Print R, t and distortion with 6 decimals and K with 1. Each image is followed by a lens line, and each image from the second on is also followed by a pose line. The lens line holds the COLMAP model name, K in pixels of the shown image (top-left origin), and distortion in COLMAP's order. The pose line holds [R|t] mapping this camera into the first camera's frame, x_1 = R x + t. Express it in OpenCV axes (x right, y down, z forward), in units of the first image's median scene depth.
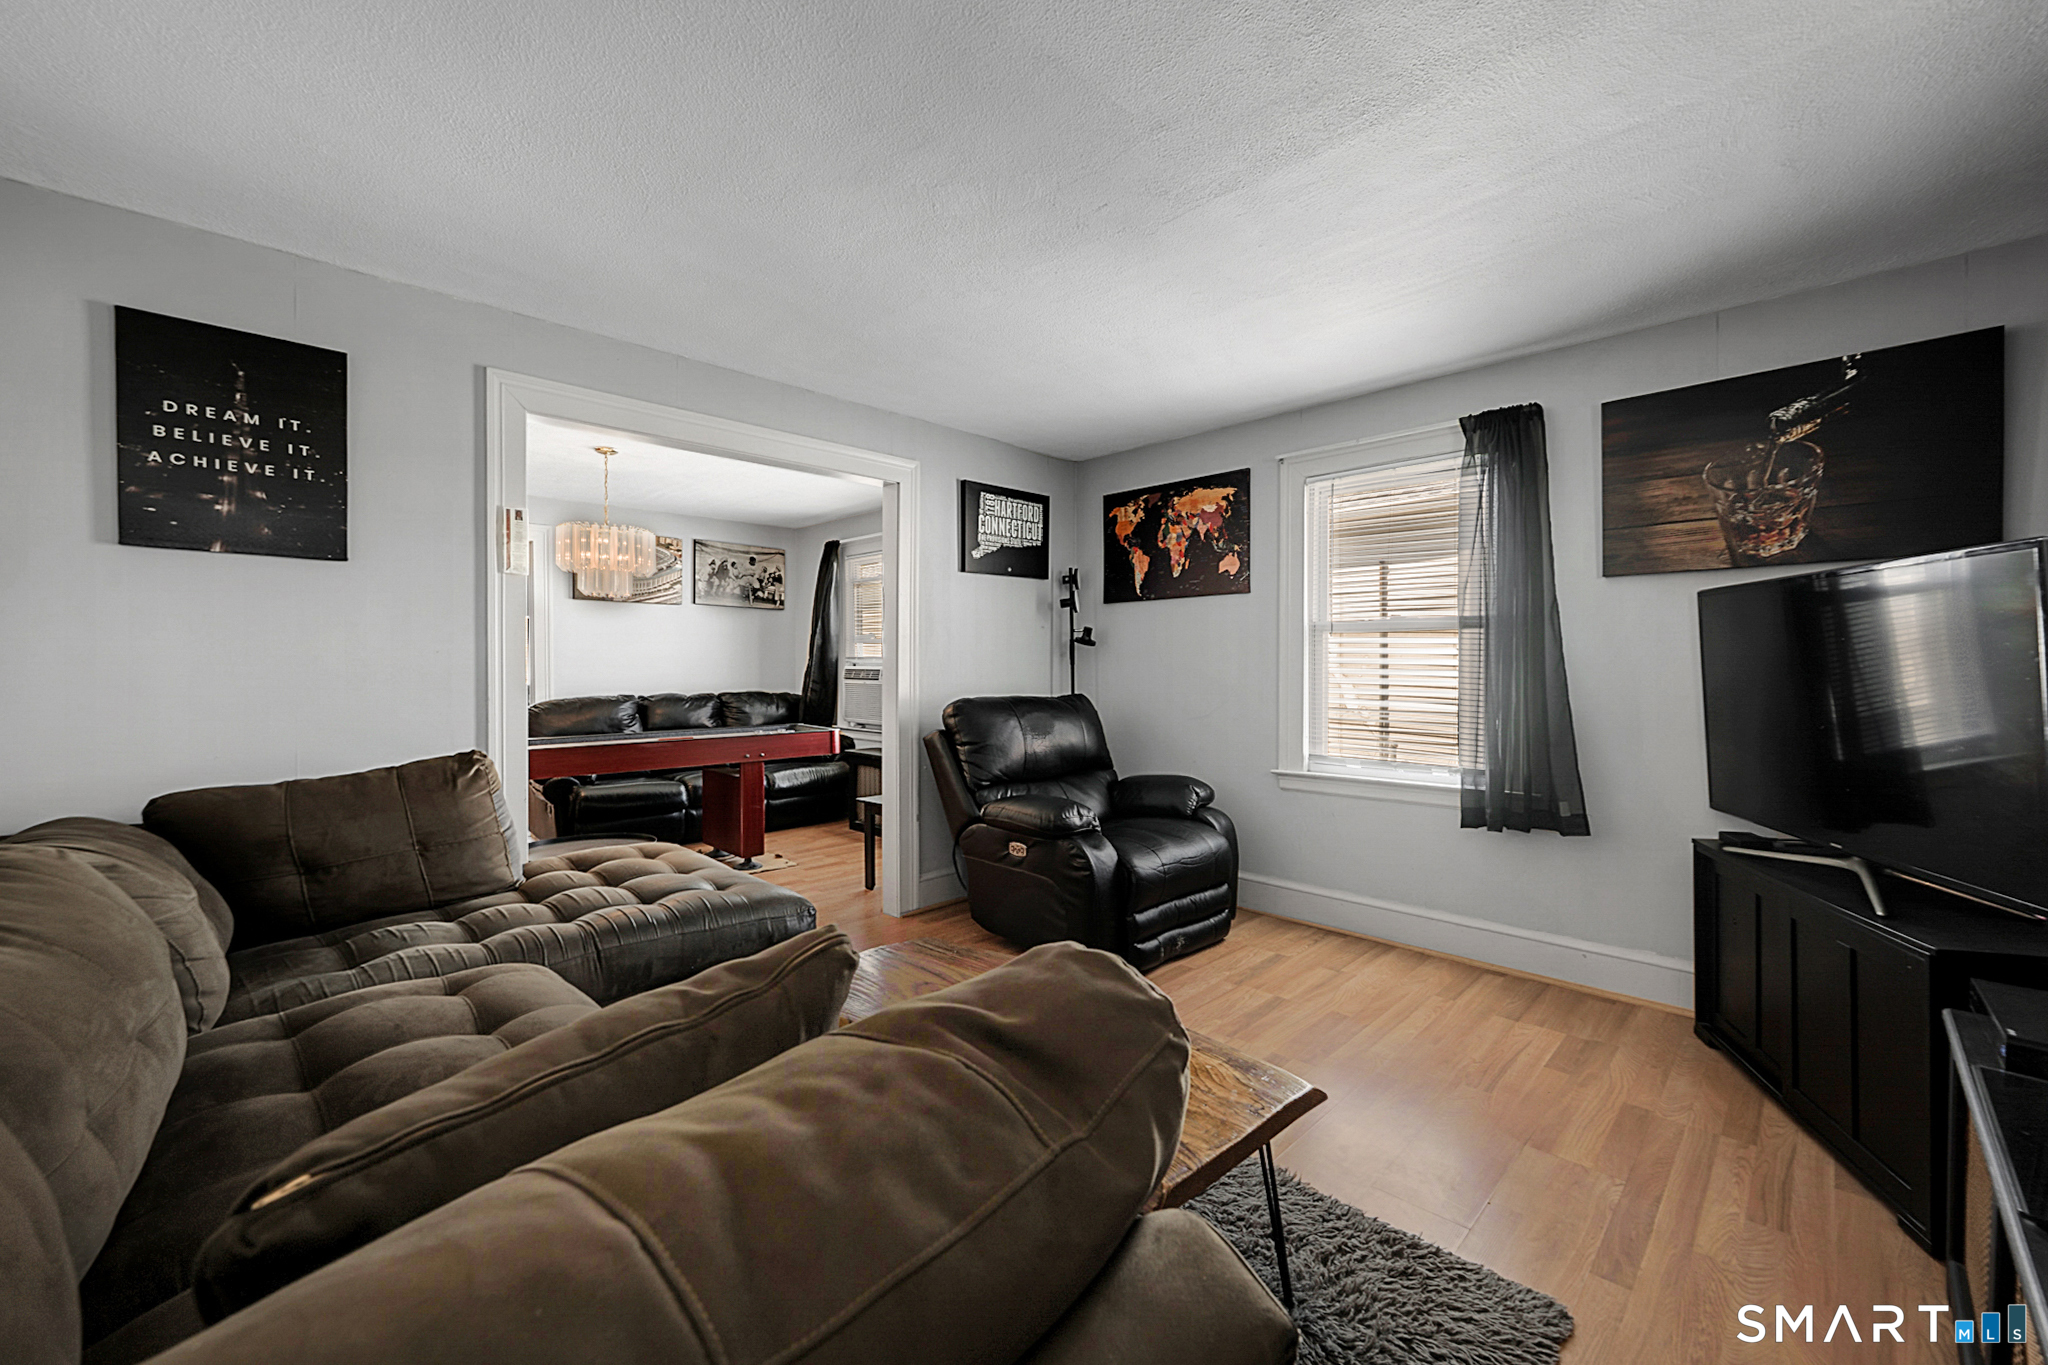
lens RADIAL K [[817.2, 0, 1025.7], [0, 817.2, 680.7], [0, 0, 1]] dist [-0.003544, -0.000064]
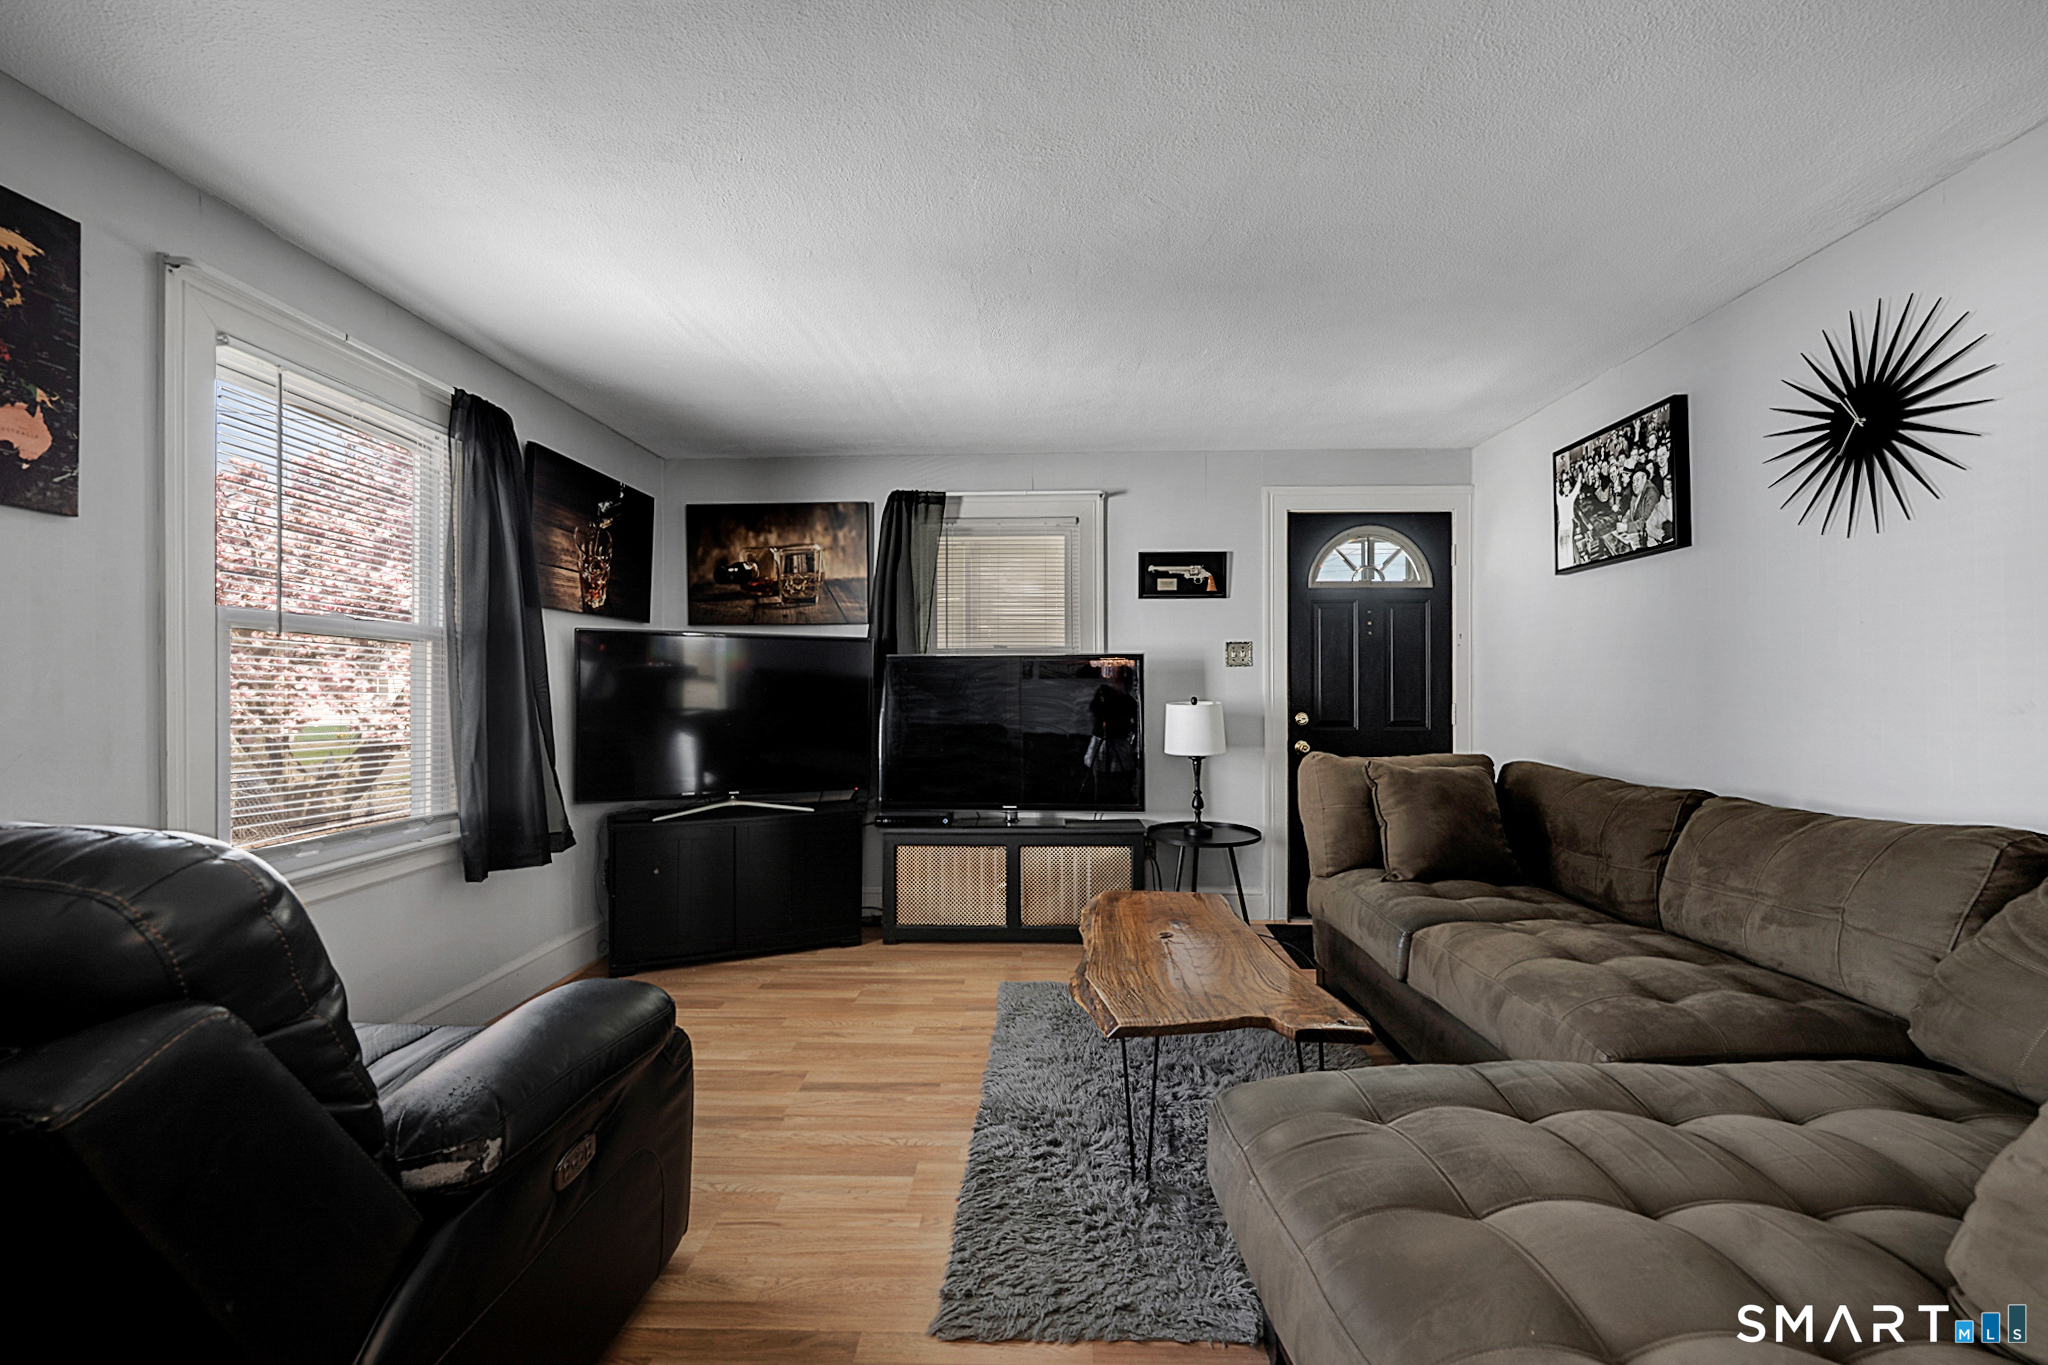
lens RADIAL K [[817.2, 0, 1027.7], [0, 817.2, 677.1], [0, 0, 1]] dist [-0.003544, -0.000064]
pose [[-0.694096, 0.005336, 0.719863, -0.564781], [0.007814, 0.999969, 0.000122, -0.032539], [-0.719840, 0.005710, -0.694116, 1.432266]]
